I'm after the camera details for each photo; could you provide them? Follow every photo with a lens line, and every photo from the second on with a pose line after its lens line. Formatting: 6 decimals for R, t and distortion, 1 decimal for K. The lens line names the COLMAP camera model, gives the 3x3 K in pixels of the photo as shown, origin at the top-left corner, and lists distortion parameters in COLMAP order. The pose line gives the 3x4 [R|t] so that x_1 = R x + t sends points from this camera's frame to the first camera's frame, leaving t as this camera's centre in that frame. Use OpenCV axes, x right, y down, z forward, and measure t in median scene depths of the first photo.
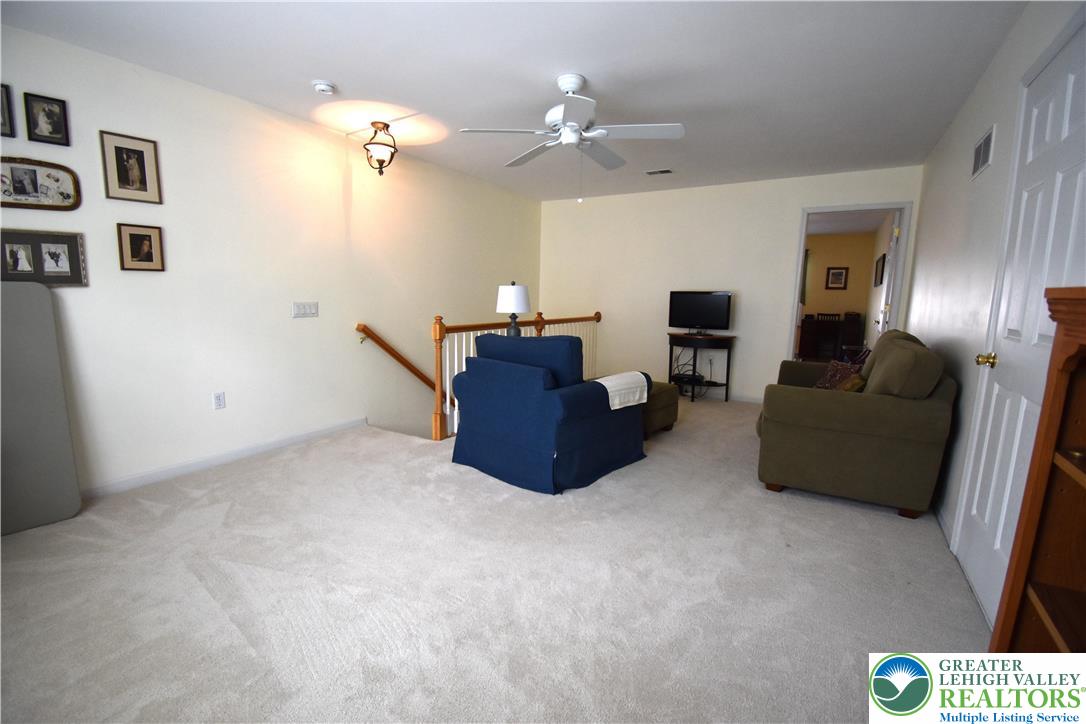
lens RADIAL K [[478.5, 0, 547.1], [0, 478.5, 365.4], [0, 0, 1]] dist [0.021688, -0.026755]
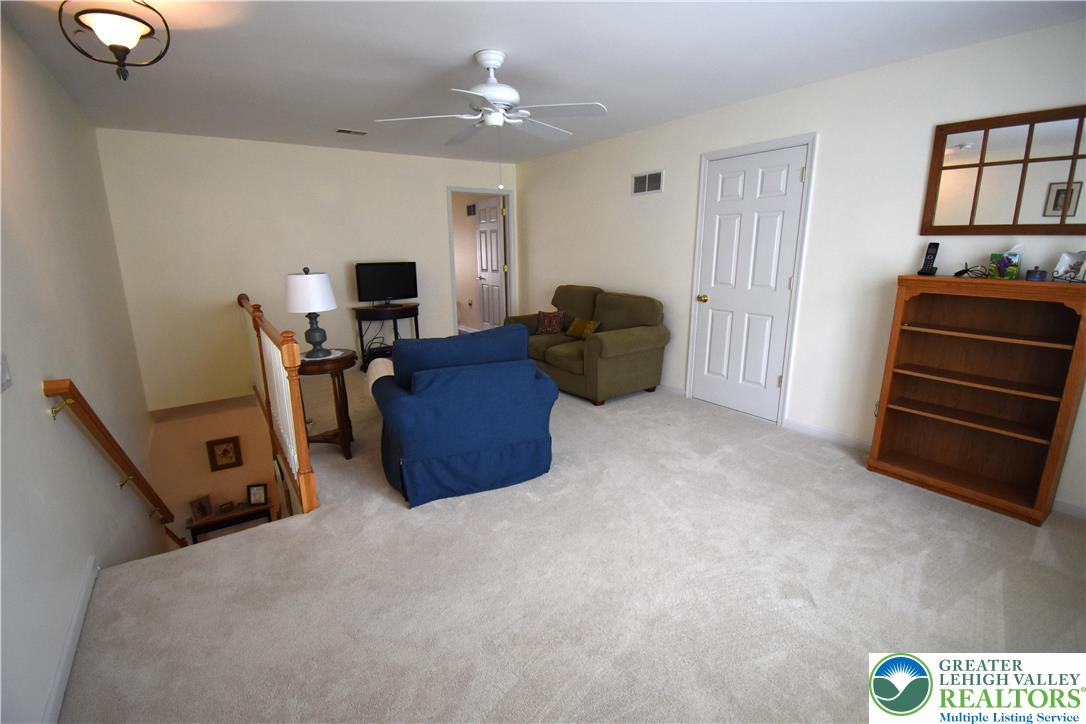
lens RADIAL K [[478.5, 0, 547.1], [0, 478.5, 365.4], [0, 0, 1]] dist [0.021688, -0.026755]
pose [[0.417110, -0.244206, 0.875433, -0.612227], [0.154437, 0.968261, 0.196517, -0.121750], [-0.895638, 0.053230, 0.441586, 0.362291]]
